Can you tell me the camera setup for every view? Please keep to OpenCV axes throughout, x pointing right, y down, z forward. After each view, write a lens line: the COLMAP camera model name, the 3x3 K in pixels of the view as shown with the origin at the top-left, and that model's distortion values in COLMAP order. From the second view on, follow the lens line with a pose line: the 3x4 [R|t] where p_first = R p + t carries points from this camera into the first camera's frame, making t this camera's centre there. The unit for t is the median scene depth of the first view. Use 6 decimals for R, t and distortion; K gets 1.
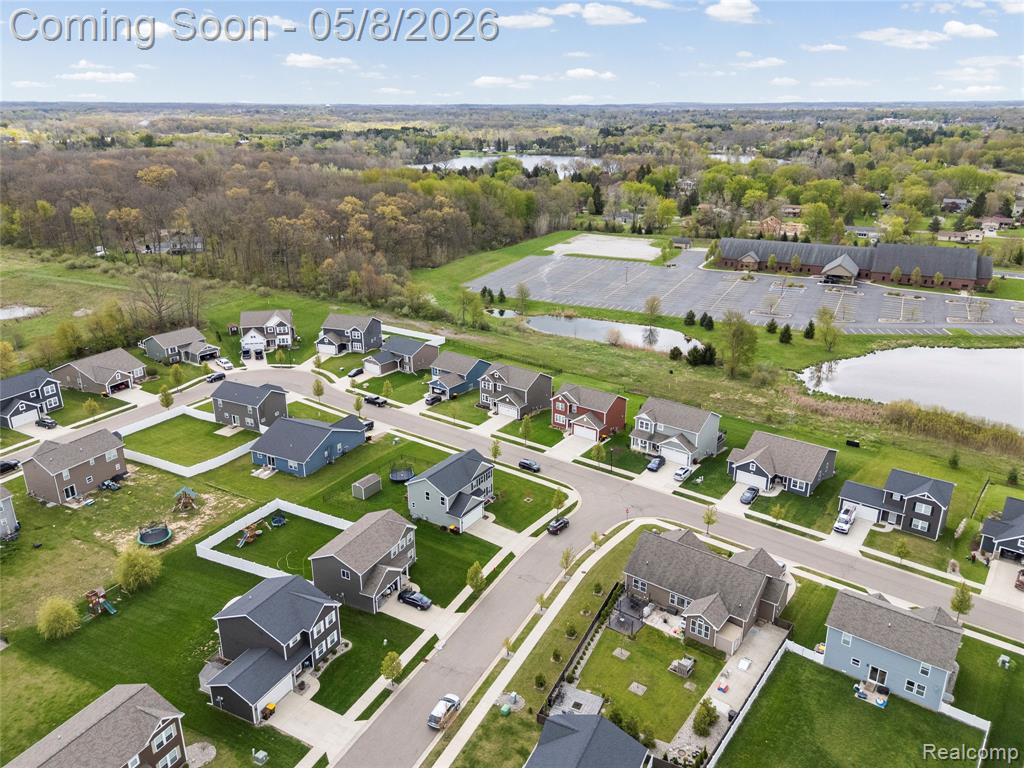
lens RADIAL K [[746.1, 0, 518.6], [0, 746.1, 384.6], [0, 0, 1]] dist [0.084690, -0.071982]
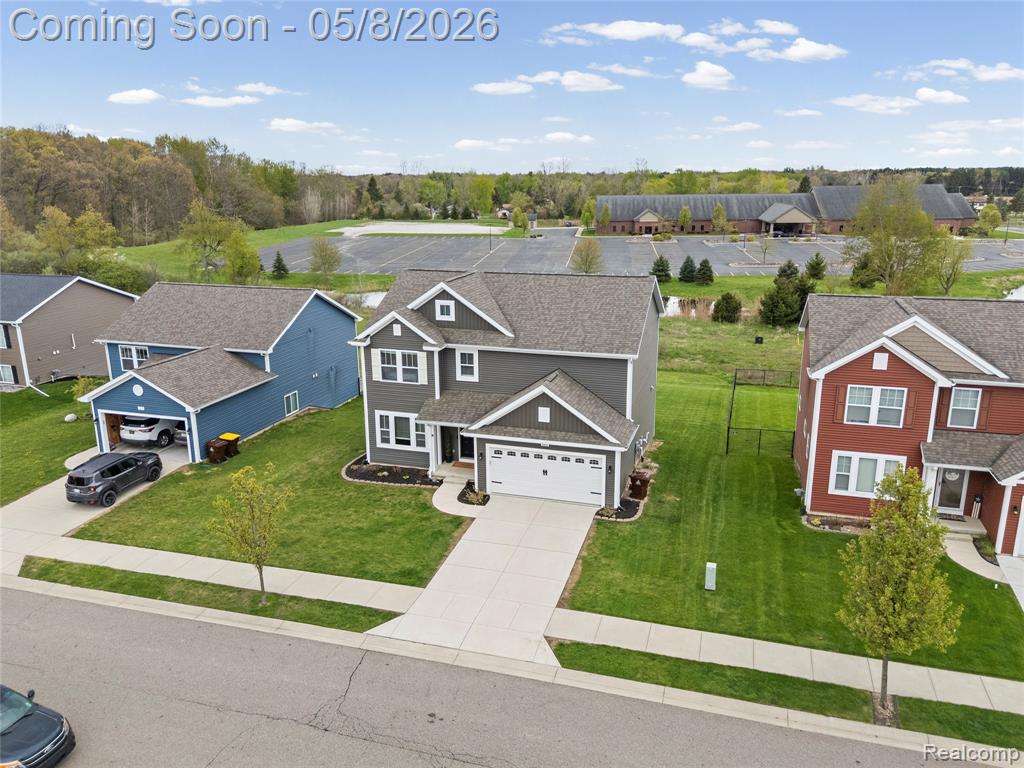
lens RADIAL K [[754.0, 0, 513.8], [0, 754.0, 387.2], [0, 0, 1]] dist [0.081456, -0.079239]
pose [[0.941278, -0.098256, 0.323019, -0.080111], [0.125739, 0.989913, -0.065291, 0.024182], [-0.313345, 0.102073, 0.944138, 0.791330]]
